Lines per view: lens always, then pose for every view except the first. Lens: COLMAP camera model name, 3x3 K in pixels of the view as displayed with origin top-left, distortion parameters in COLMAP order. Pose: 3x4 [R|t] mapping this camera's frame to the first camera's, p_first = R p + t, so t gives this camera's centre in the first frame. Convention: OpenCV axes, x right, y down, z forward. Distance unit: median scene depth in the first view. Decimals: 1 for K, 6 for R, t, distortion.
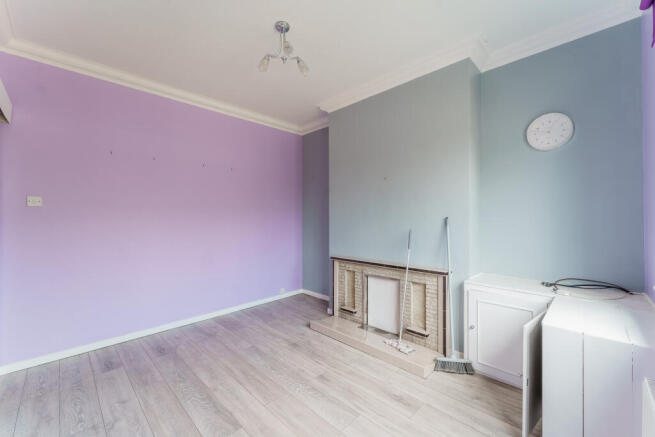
lens RADIAL K [[265.2, 0, 326.7], [0, 265.2, 212.4], [0, 0, 1]] dist [0.000802, -0.000011]
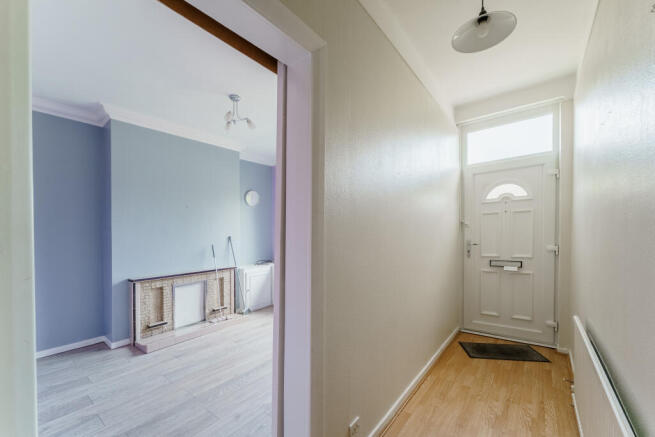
lens RADIAL K [[263.9, 0, 322.9], [0, 263.9, 223.6], [0, 0, 1]] dist [0.000580, -0.000183]
pose [[-0.116089, 0.050121, 0.991973, -1.249835], [0.006723, 0.998743, -0.049677, 0.022074], [-0.993216, 0.000902, -0.116280, 0.539063]]
